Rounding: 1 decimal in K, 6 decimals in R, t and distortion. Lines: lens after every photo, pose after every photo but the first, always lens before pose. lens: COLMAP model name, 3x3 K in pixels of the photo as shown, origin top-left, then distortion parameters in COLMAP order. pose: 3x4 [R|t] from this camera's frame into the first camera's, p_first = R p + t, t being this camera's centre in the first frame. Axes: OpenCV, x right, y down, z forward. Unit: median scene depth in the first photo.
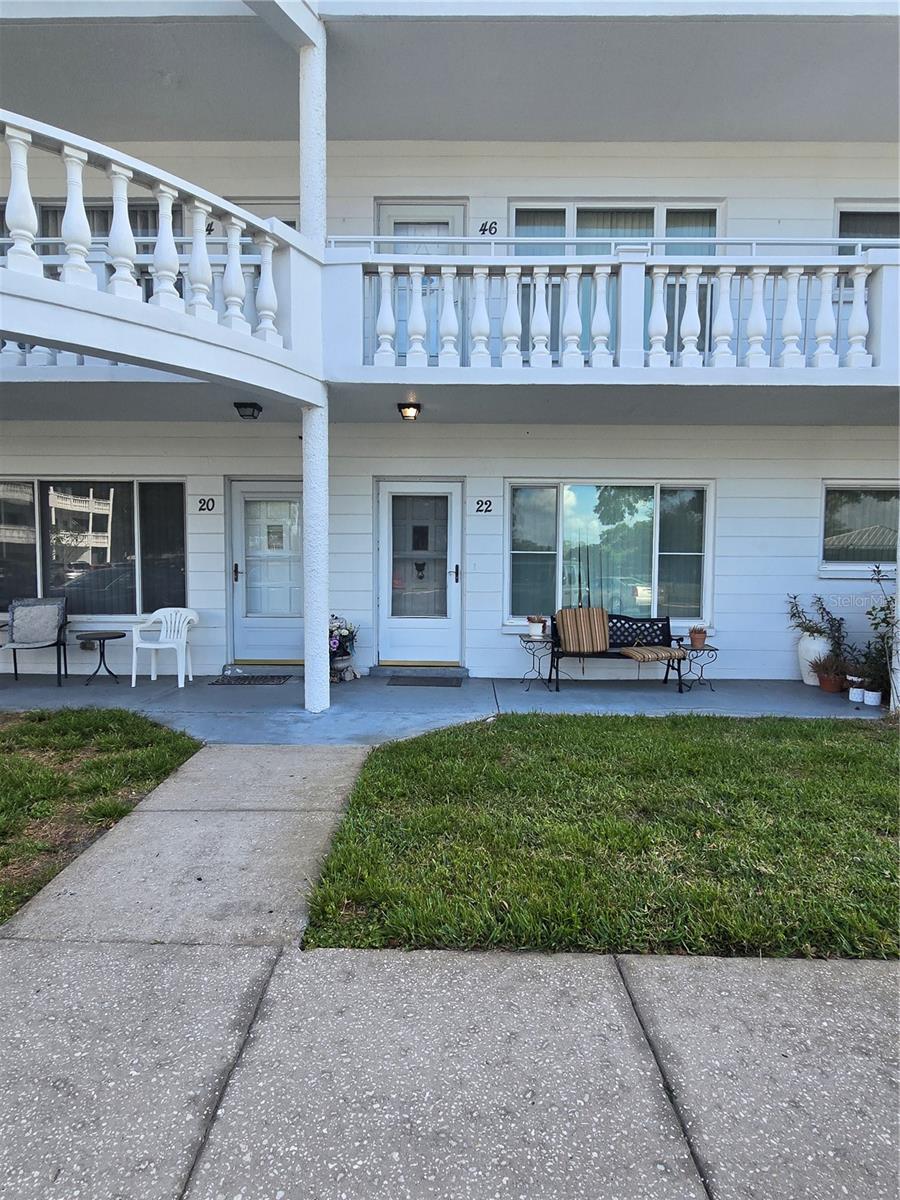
lens RADIAL K [[654.5, 0, 455.5], [0, 654.5, 606.2], [0, 0, 1]] dist [-0.006697, -0.003284]
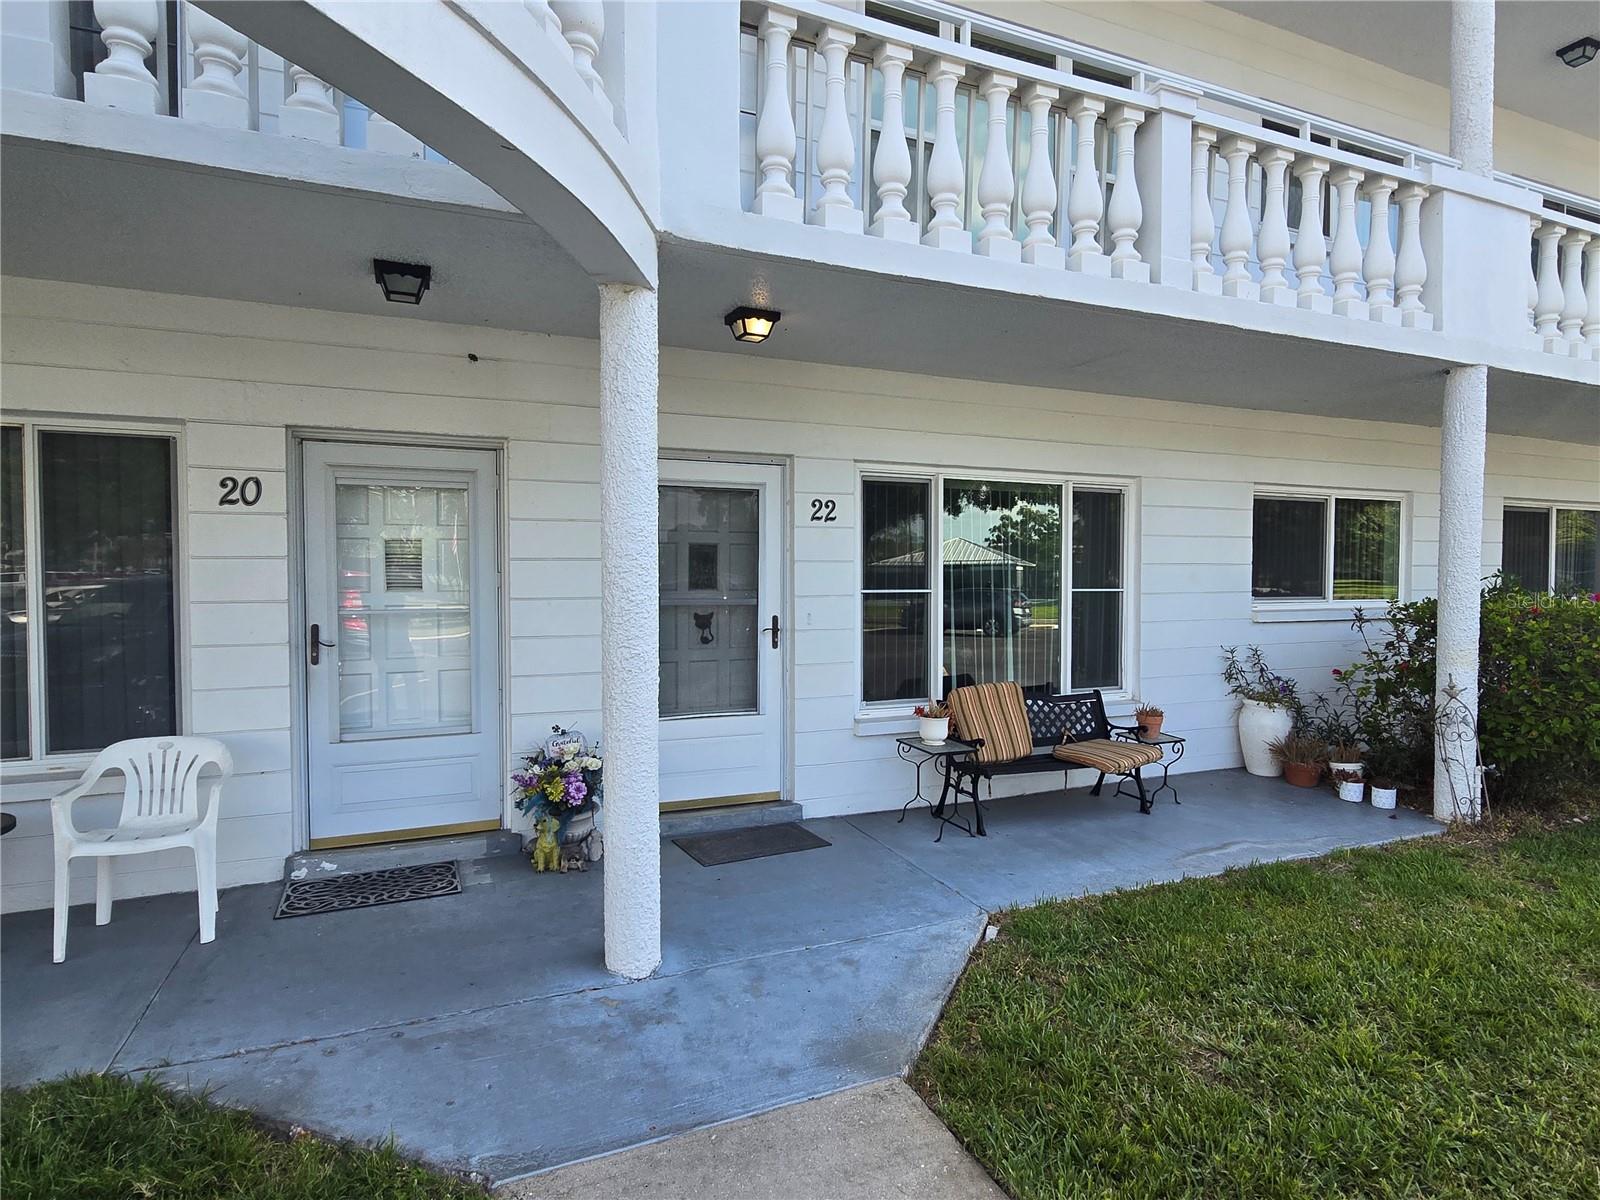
lens RADIAL K [[872.7, 0, 800.0], [0, 872.7, 600.0], [0, 0, 1]] dist [-0.006697, -0.003284]
pose [[0.916352, -0.017119, 0.400009, -0.274213], [0.029899, 0.999222, -0.025730, -0.057725], [-0.399257, 0.035538, 0.916150, 0.327891]]
